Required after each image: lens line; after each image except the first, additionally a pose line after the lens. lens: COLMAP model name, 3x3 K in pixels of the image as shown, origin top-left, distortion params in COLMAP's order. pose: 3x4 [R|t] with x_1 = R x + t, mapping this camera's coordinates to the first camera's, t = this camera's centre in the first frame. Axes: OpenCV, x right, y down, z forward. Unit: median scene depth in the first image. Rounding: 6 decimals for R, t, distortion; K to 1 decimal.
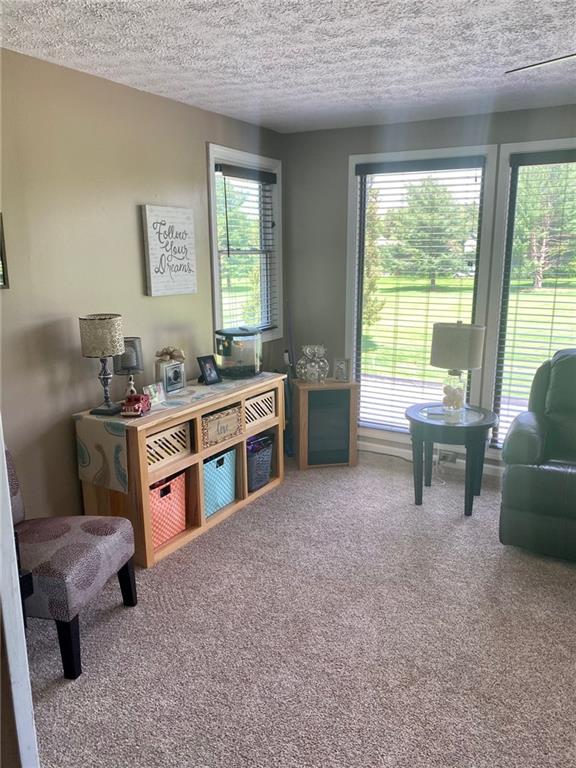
lens RADIAL K [[588.5, 0, 294.4], [0, 588.5, 379.4], [0, 0, 1]] dist [0.039743, -0.055131]
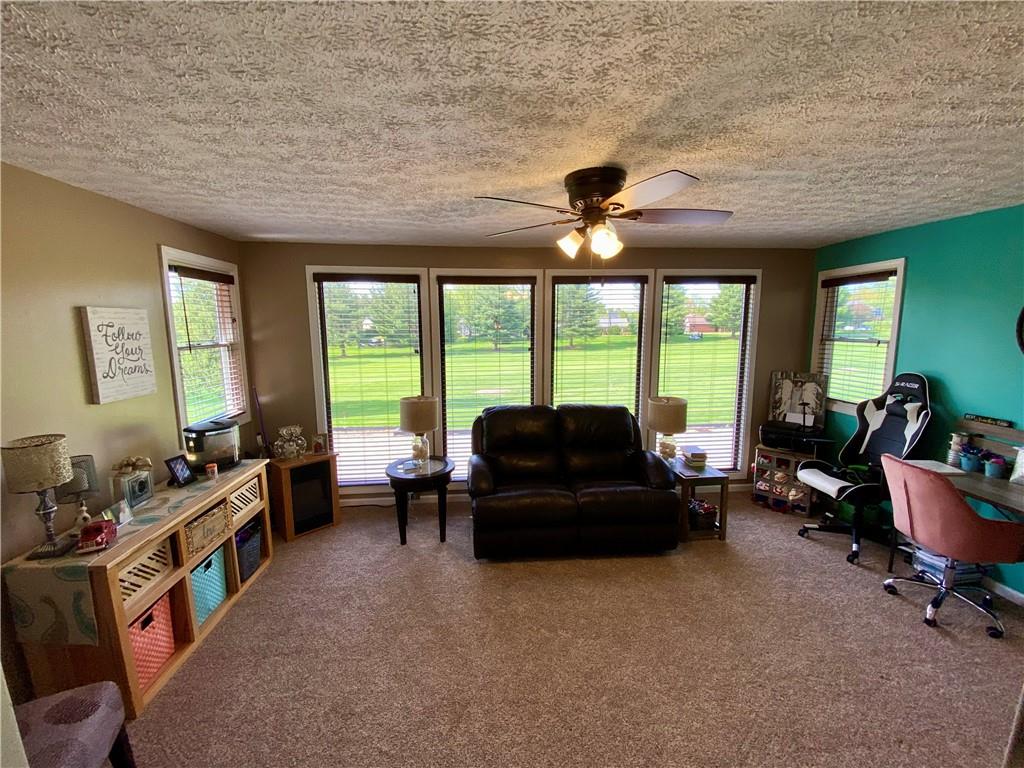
lens RADIAL K [[415.6, 0, 514.8], [0, 415.6, 379.5], [0, 0, 1]] dist [0.009001, -0.017862]
pose [[0.813836, -0.078593, 0.575755, -0.084707], [0.130238, 0.990275, -0.048916, -0.064909], [-0.566312, 0.114795, 0.816158, 0.120572]]
